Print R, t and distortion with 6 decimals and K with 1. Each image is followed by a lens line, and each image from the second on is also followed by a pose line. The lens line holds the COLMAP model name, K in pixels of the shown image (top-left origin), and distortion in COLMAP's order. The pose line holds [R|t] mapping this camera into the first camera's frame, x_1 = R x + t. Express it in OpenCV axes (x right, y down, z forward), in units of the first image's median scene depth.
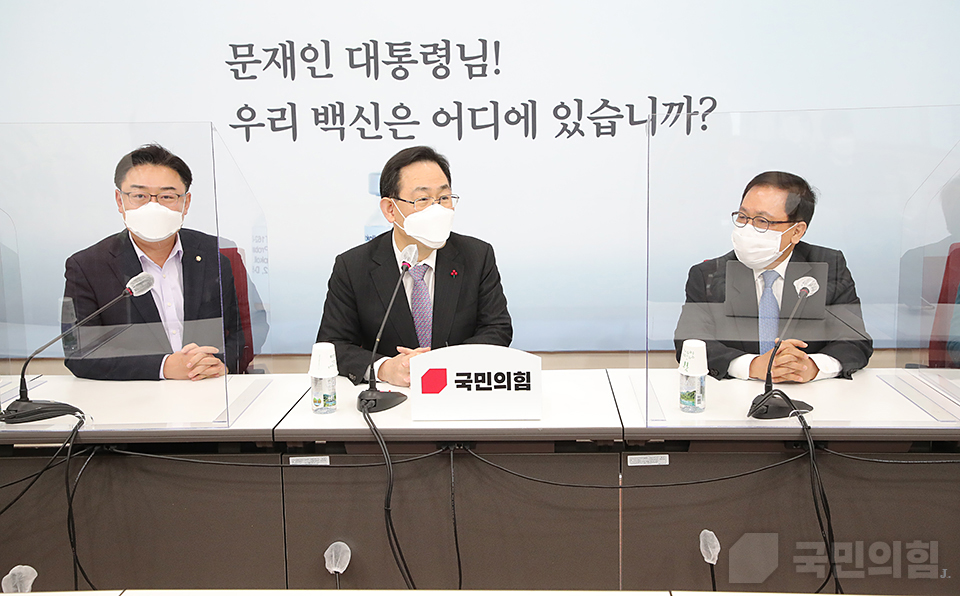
lens RADIAL K [[1120.3, 0, 479.6], [0, 1120.3, 298.2], [0, 0, 1]] dist [0.135101, 0.000000]
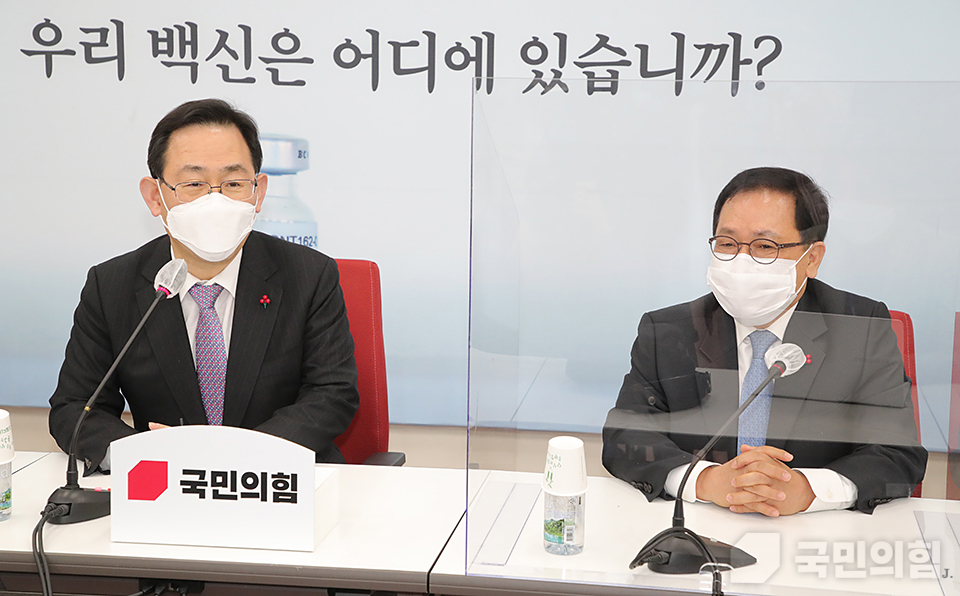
lens RADIAL K [[1736.1, 0, 470.5], [0, 1736.1, 303.6], [0, 0, 1]] dist [0.353306, 0.000000]
pose [[0.992839, 0.051673, -0.107709, 0.150914], [-0.052401, 0.998618, -0.003942, -0.019298], [0.107356, 0.009558, 0.994175, 0.021830]]
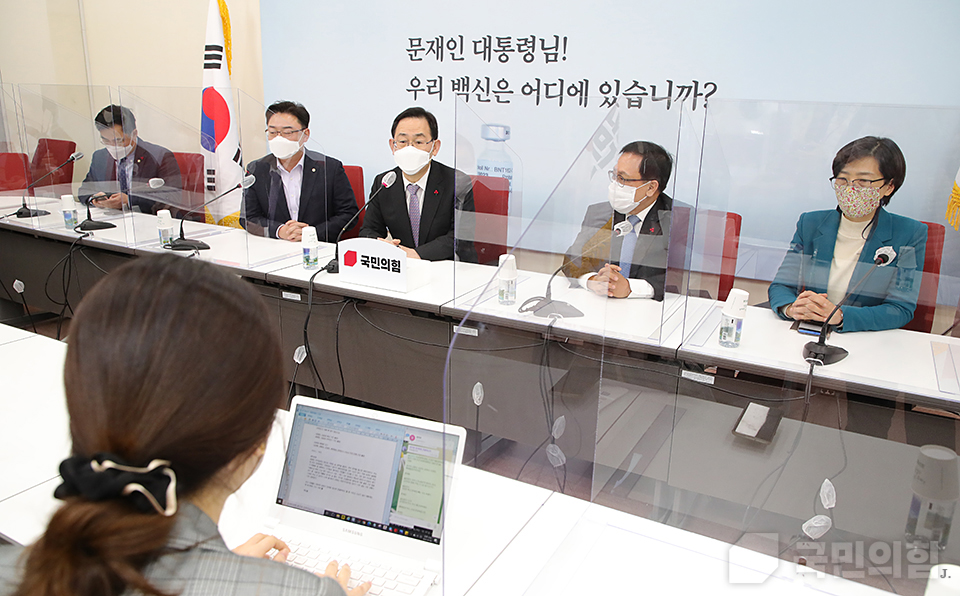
lens RADIAL K [[737.9, 0, 465.5], [0, 737.9, 285.2], [0, 0, 1]] dist [-0.025229, 0.002993]
pose [[0.890253, 0.153587, -0.428790, 0.349297], [-0.105954, 0.985438, 0.132989, -0.027945], [0.442971, -0.072961, 0.893562, 0.086557]]
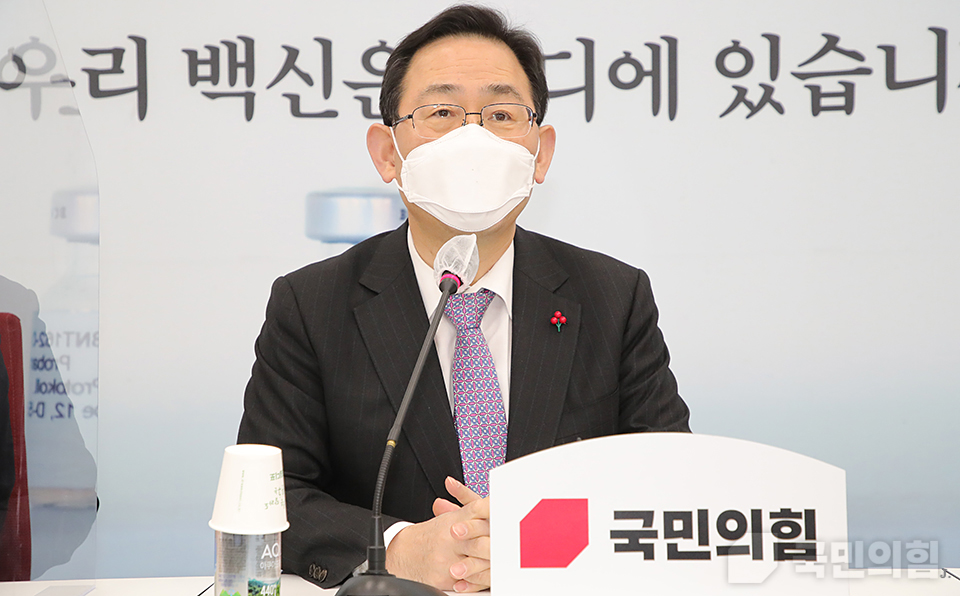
lens RADIAL K [[2036.5, 0, 482.6], [0, 2036.5, 299.5], [0, 0, 1]] dist [0.414532, 0.000000]
pose [[0.999442, 0.010519, 0.031714, -0.054527], [-0.005045, 0.985782, -0.167955, 0.070216], [-0.033030, 0.167701, 0.985284, 0.197713]]
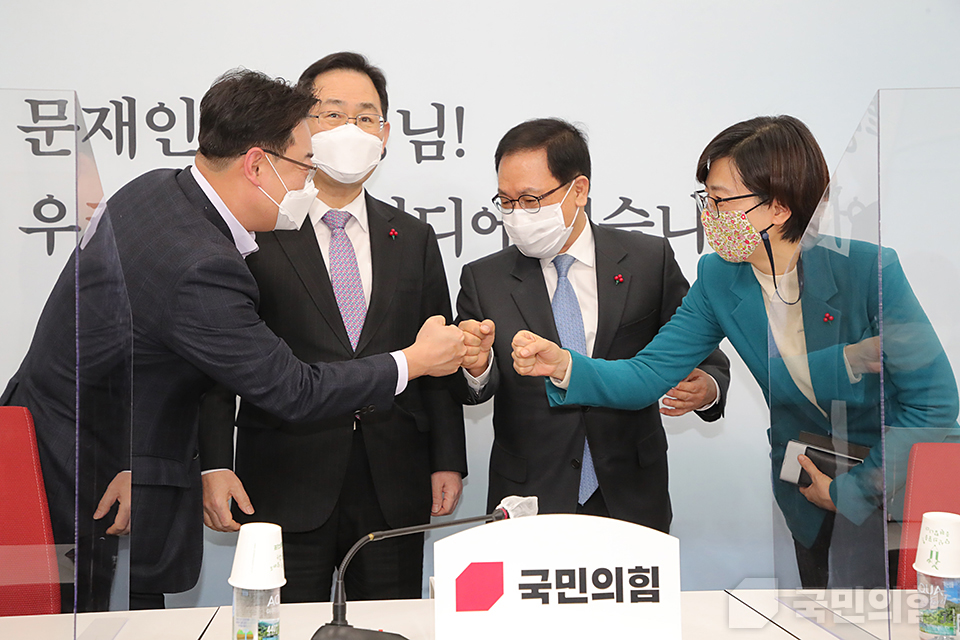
lens RADIAL K [[1513.6, 0, 476.2], [0, 1513.6, 316.8], [0, 0, 1]] dist [0.276047, 0.000000]
pose [[0.991736, 0.010357, 0.127873, -0.085516], [0.013473, 0.982816, -0.184094, 0.051098], [-0.127583, 0.184296, 0.974555, 0.169321]]
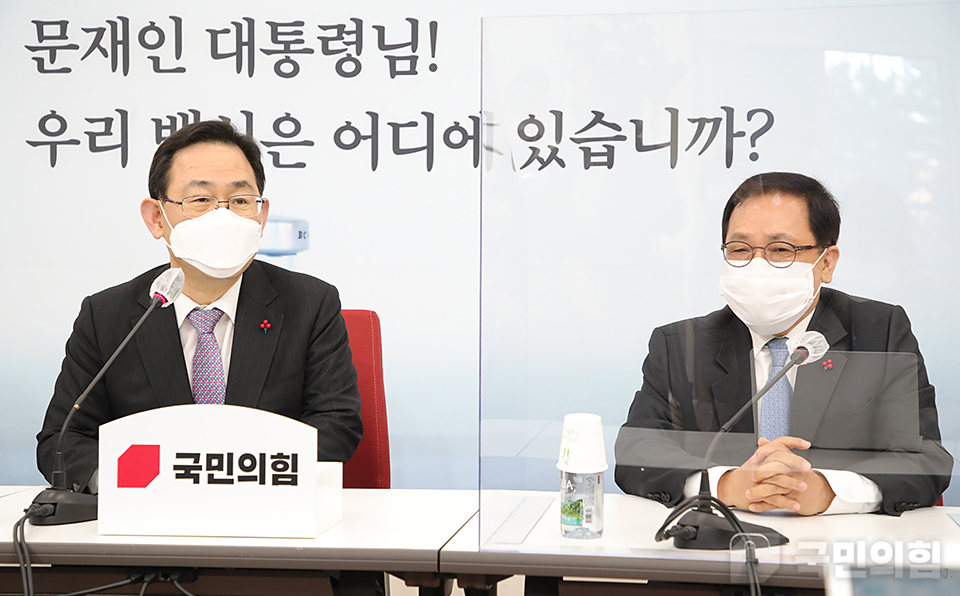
lens RADIAL K [[1631.1, 0, 473.3], [0, 1631.1, 296.5], [0, 0, 1]] dist [0.312617, 0.000000]
pose [[0.994306, 0.026820, -0.103128, 0.139689], [-0.041690, 0.988574, -0.144858, 0.065664], [0.098064, 0.148333, 0.984063, 0.090058]]
